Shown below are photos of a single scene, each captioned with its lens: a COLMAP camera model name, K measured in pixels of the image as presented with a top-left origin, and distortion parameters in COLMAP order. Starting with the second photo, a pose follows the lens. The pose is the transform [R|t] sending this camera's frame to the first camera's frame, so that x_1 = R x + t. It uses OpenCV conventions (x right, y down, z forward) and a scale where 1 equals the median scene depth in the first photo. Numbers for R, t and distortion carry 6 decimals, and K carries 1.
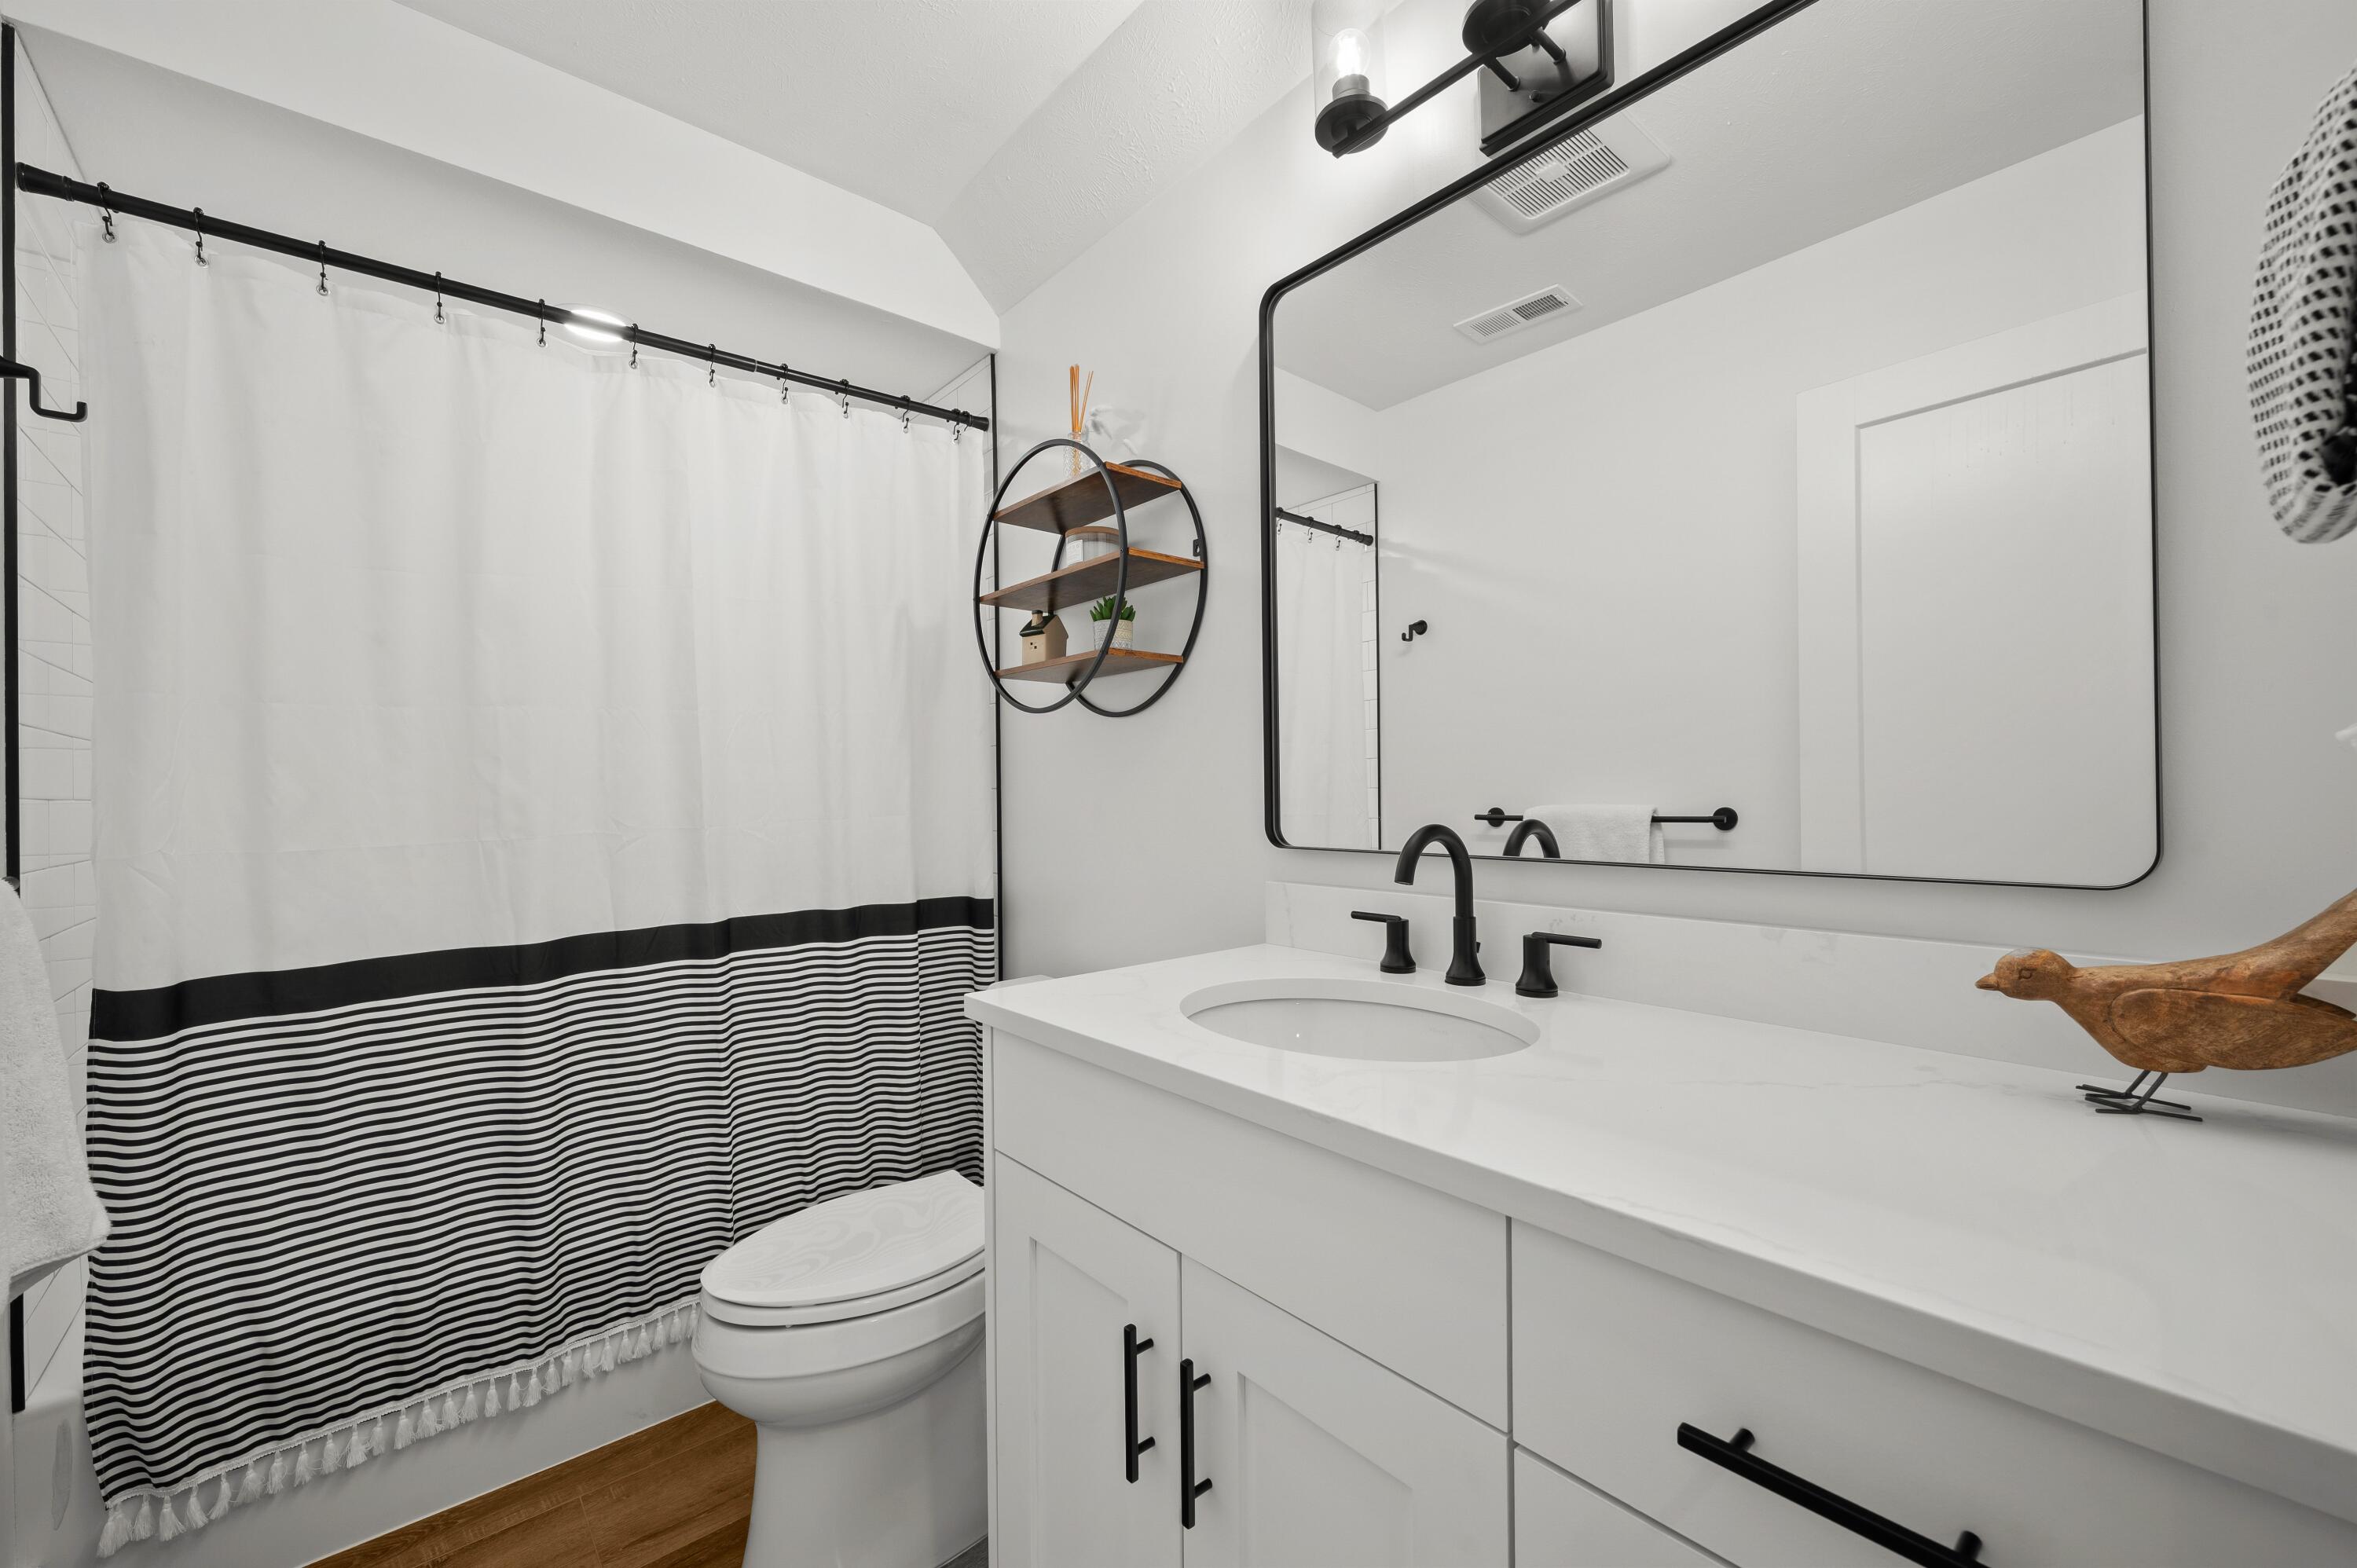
lens RADIAL K [[944.6, 0, 1176.3], [0, 944.6, 787.9], [0, 0, 1]] dist [-0.000273, 0.000019]
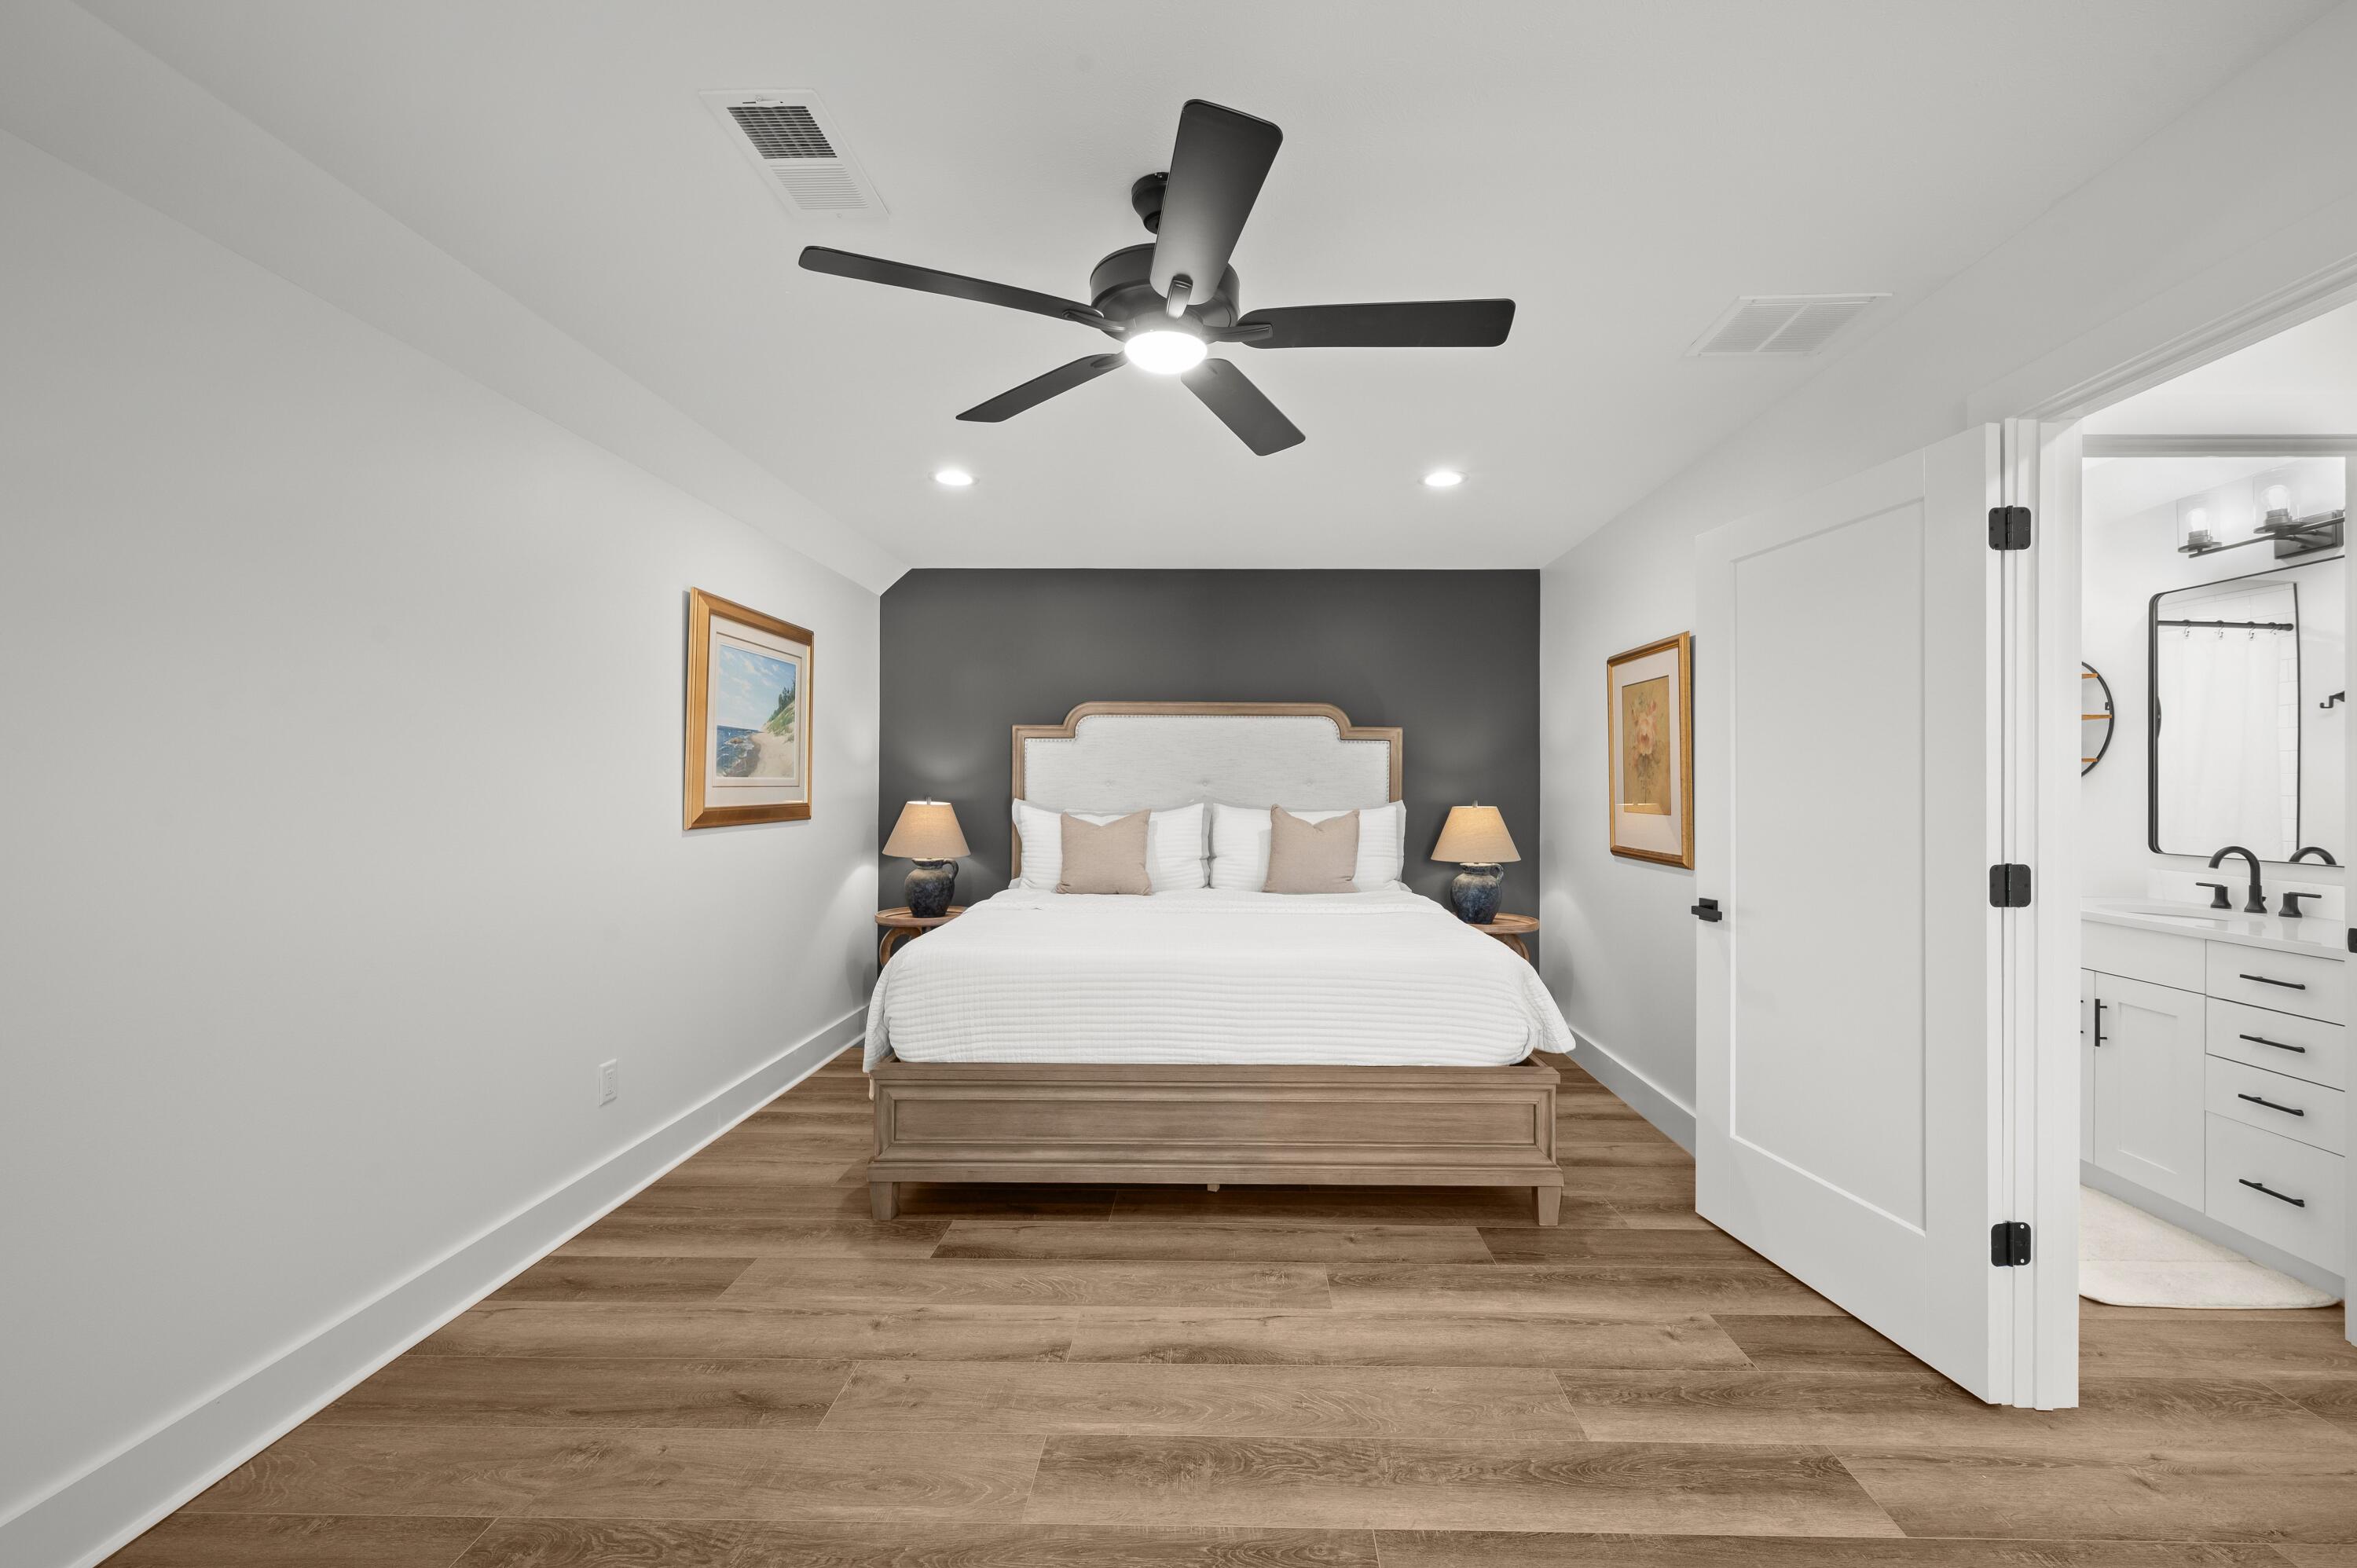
lens RADIAL K [[944.6, 0, 1220.0], [0, 944.6, 785.9], [0, 0, 1]] dist [-0.000273, 0.000019]
pose [[0.744337, 0.012640, -0.667685, -0.052886], [-0.008318, 0.999919, 0.009656, -0.110925], [0.667752, -0.001633, 0.744382, -2.395150]]
